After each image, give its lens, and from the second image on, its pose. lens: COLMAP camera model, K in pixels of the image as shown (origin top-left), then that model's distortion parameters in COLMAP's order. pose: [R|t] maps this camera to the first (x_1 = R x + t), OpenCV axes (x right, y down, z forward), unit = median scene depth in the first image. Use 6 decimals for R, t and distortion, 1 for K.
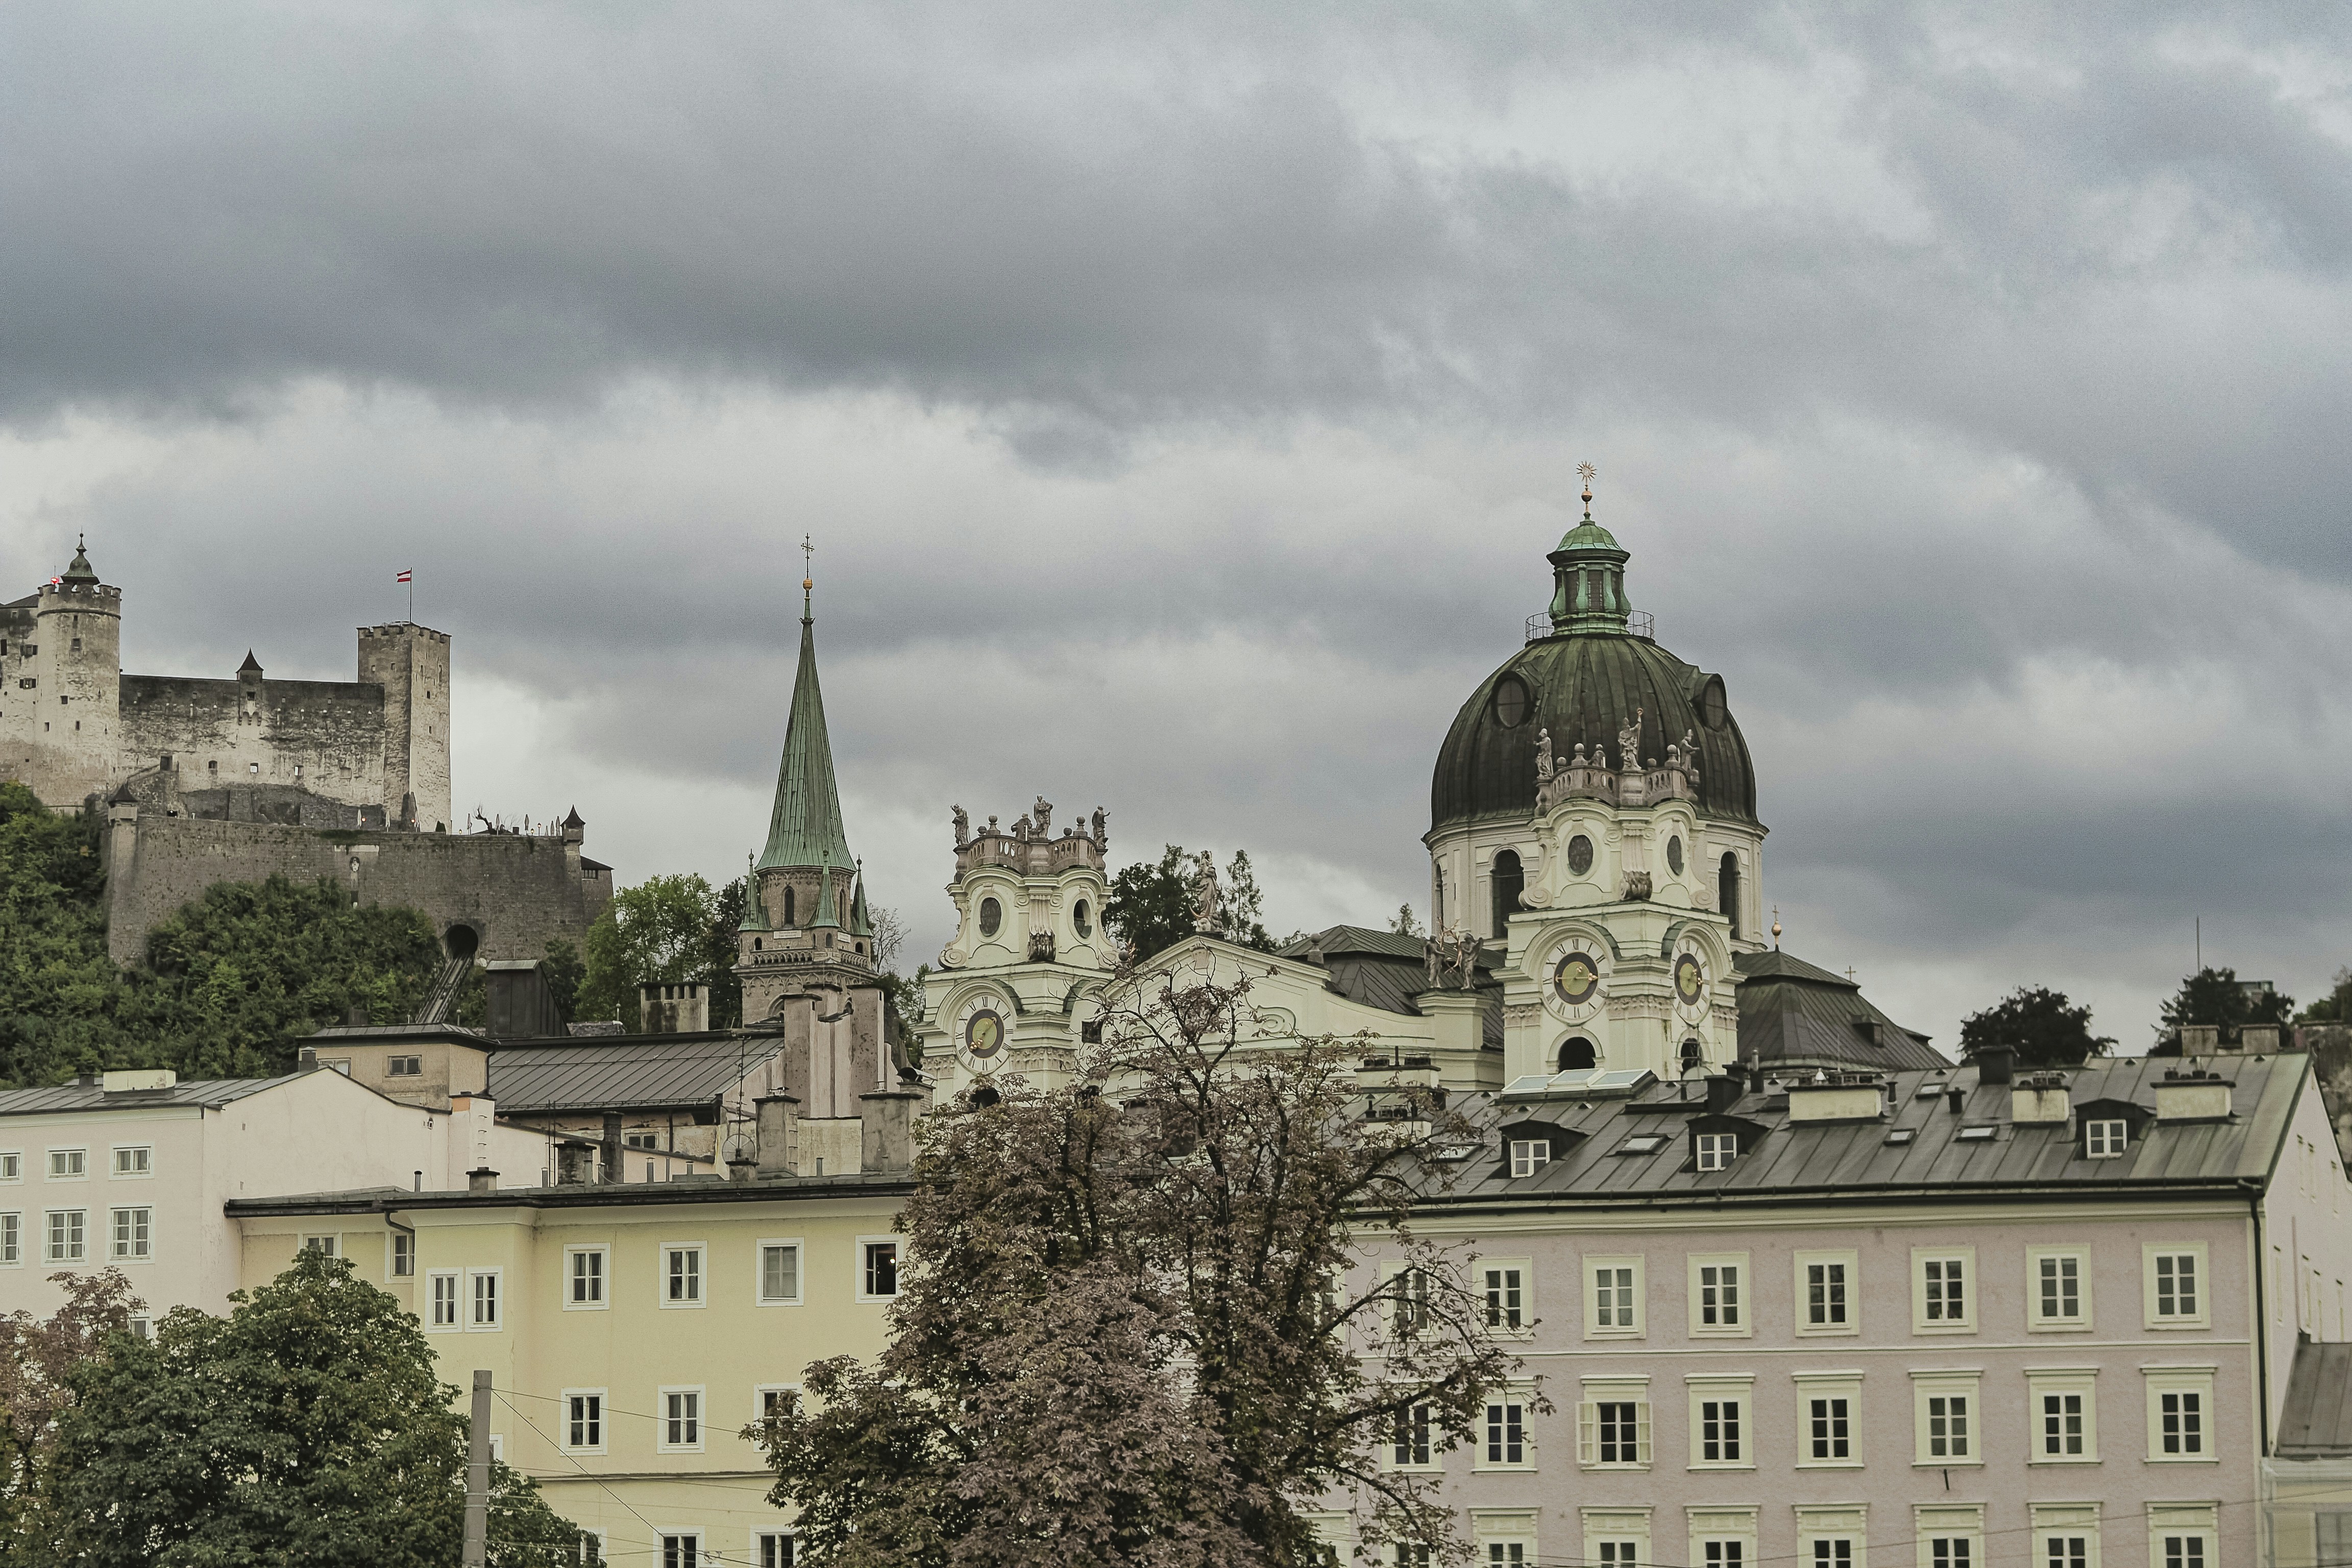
lens RADIAL K [[6369.7, 0, 1147.5], [0, 6369.7, 723.0], [0, 0, 1]] dist [0.130323, -0.598695]
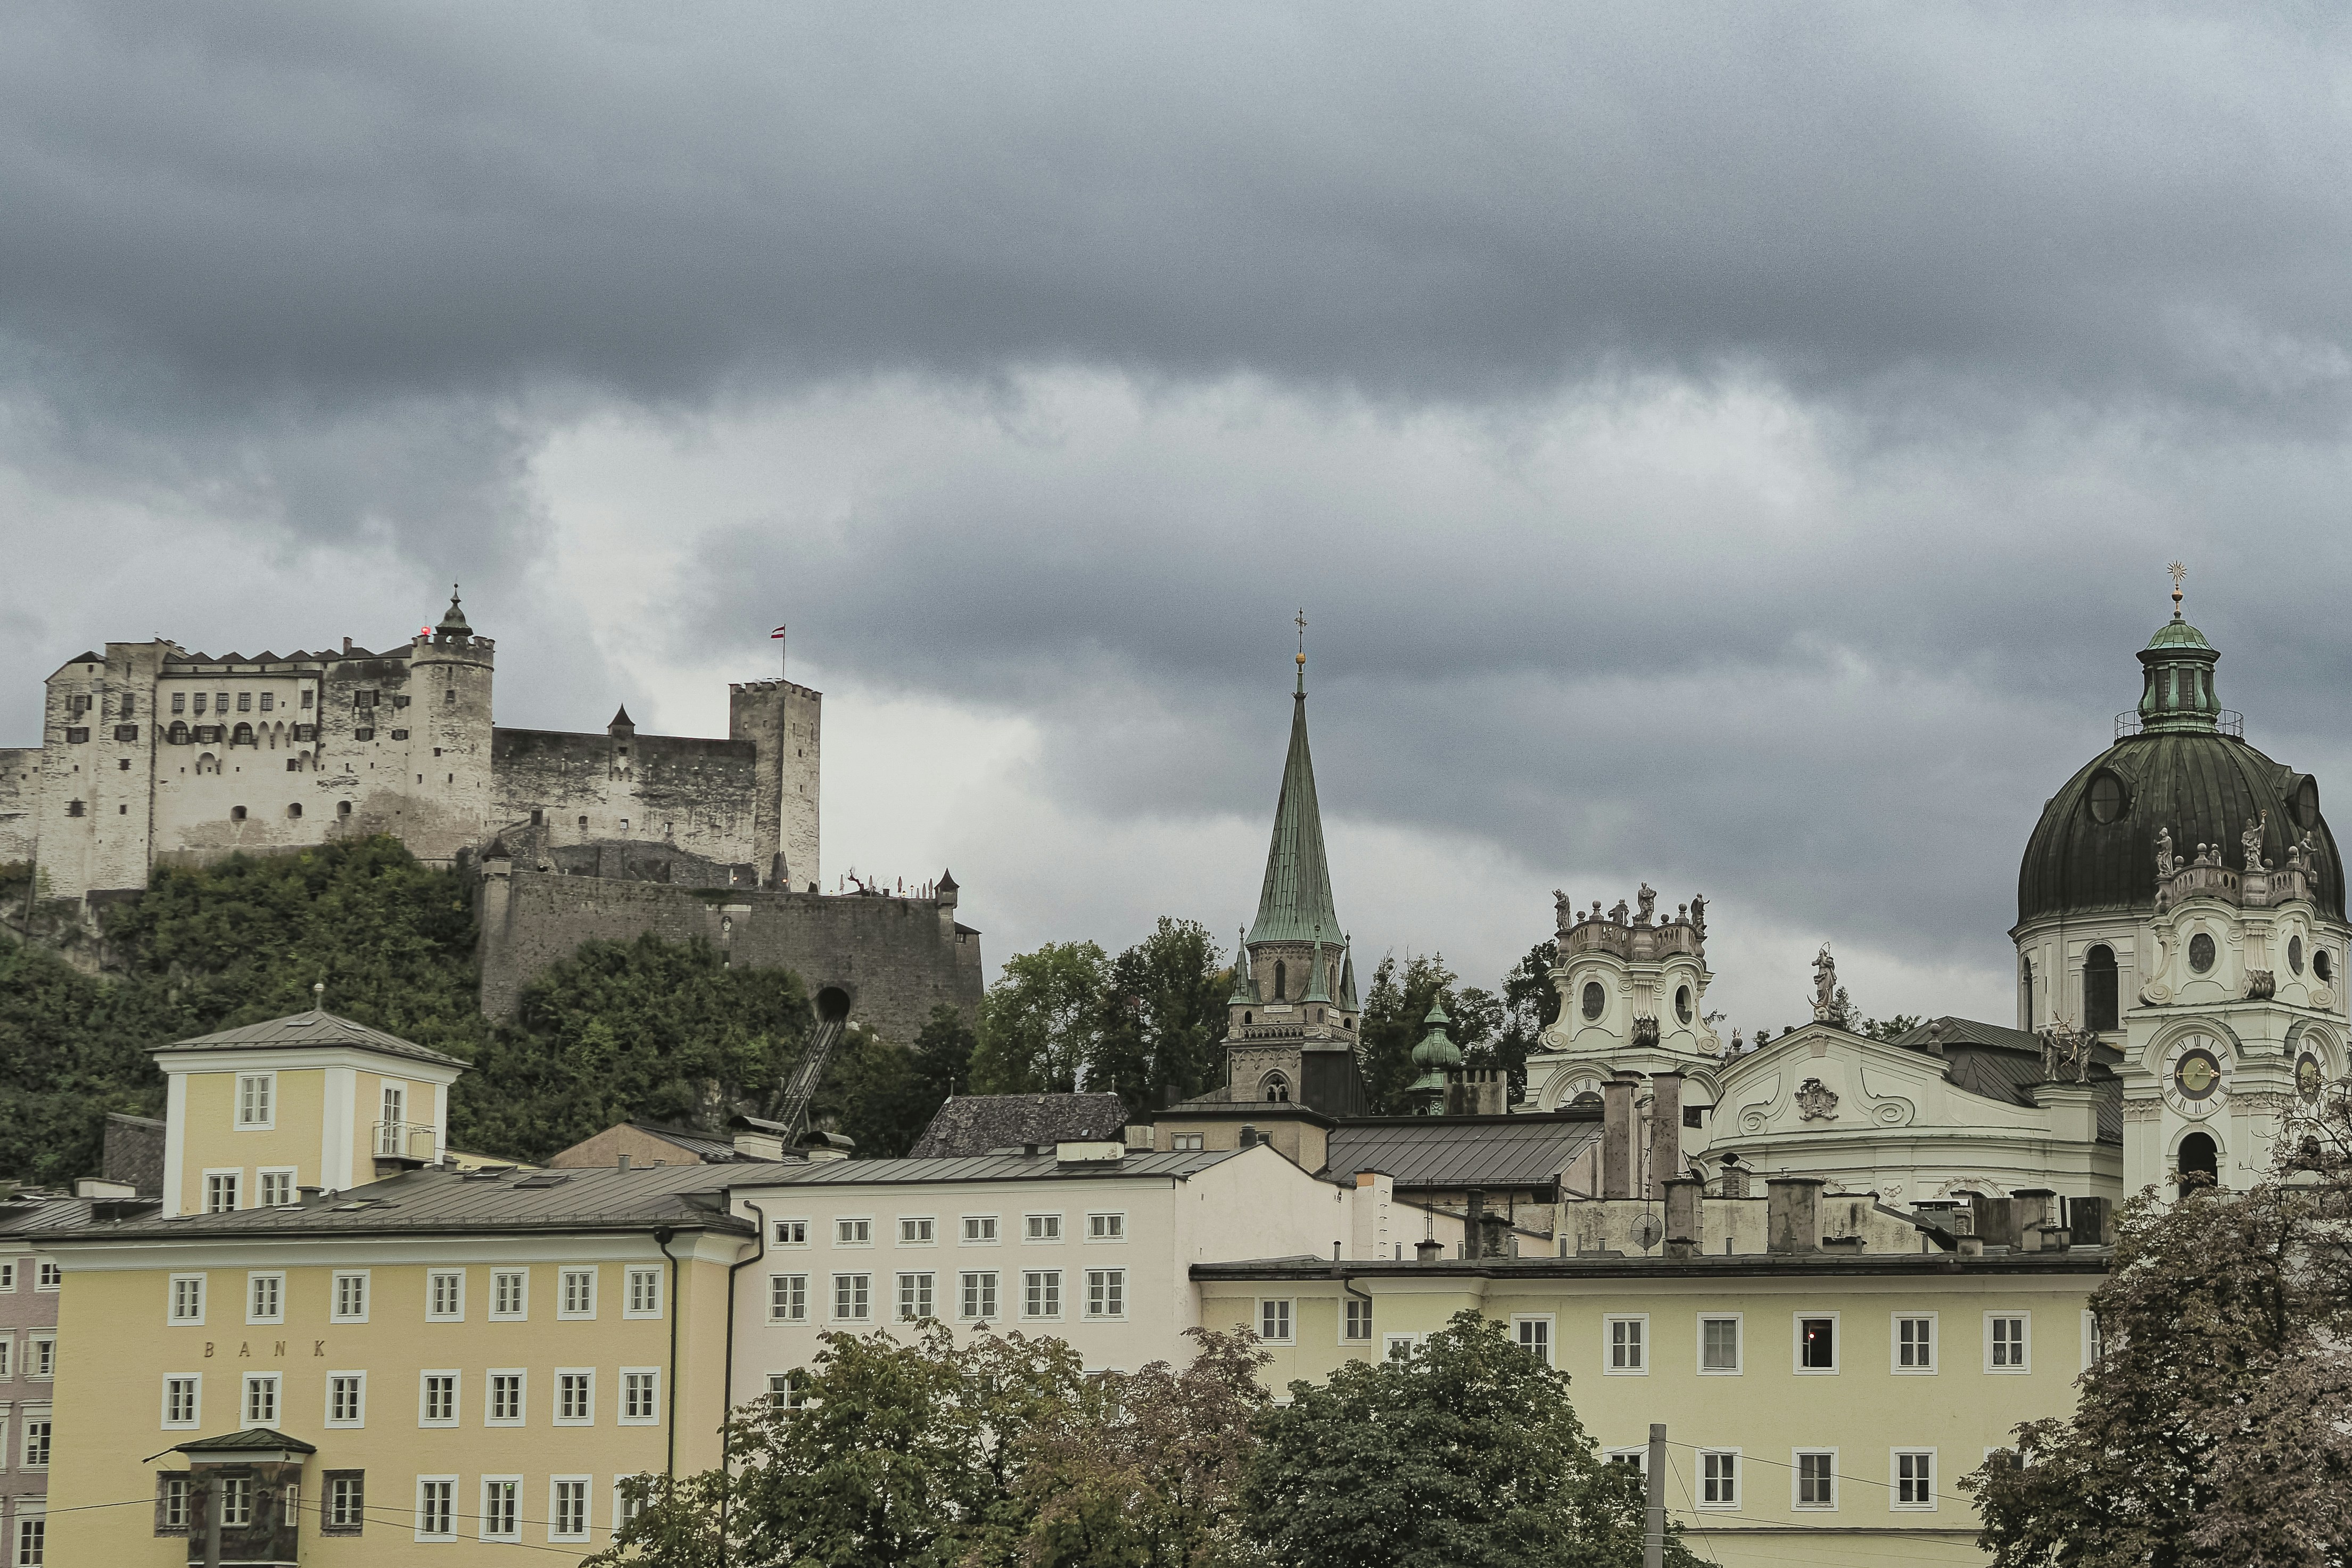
lens RADIAL K [[6638.4, 0, 1115.6], [0, 6638.4, 736.7], [0, 0, 1]] dist [0.090662, 0.055082]
pose [[0.998962, 0.017634, -0.042007, -0.056833], [-0.017915, 0.999819, -0.006329, -0.003677], [0.041888, 0.007075, 0.999097, -0.062577]]
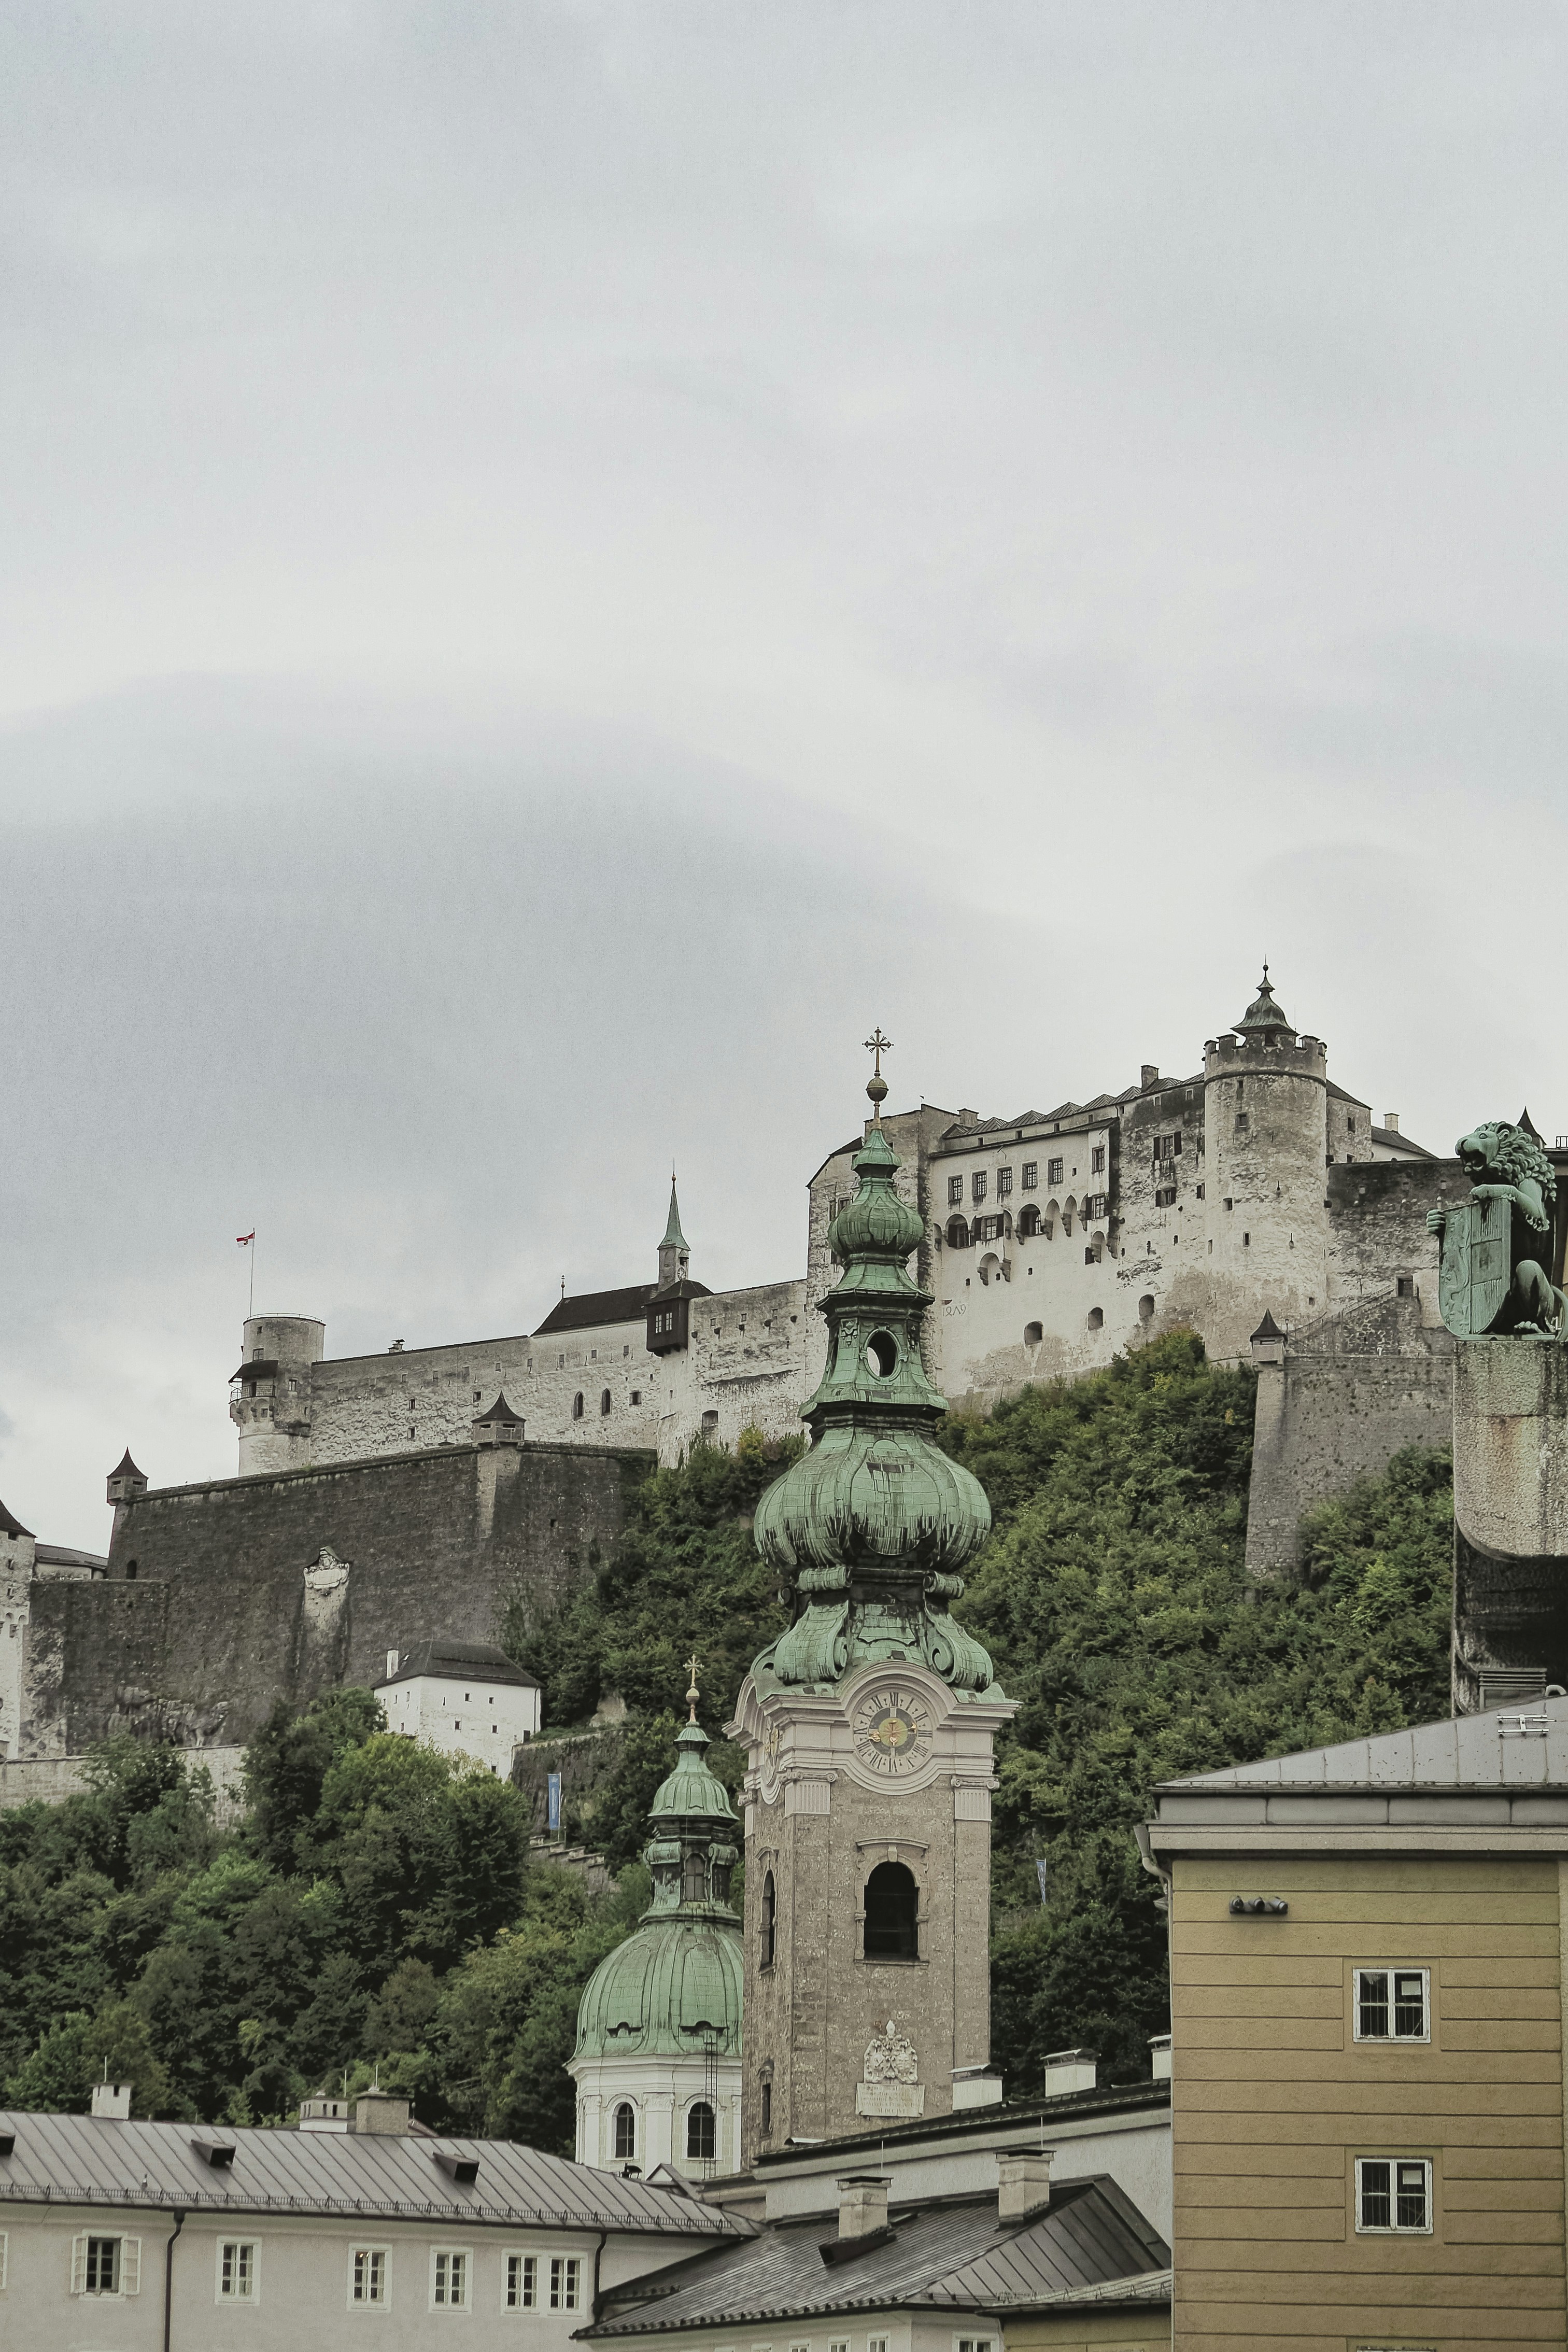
lens RADIAL K [[6369.3, 0, 734.1], [0, 6369.3, 1175.0], [0, 0, 1]] dist [0.130323, -0.598695]
pose [[0.823511, -0.113488, -0.555833, 0.437250], [0.068824, 0.992535, -0.100684, 0.153744], [0.563110, 0.044659, 0.825174, 1.084798]]
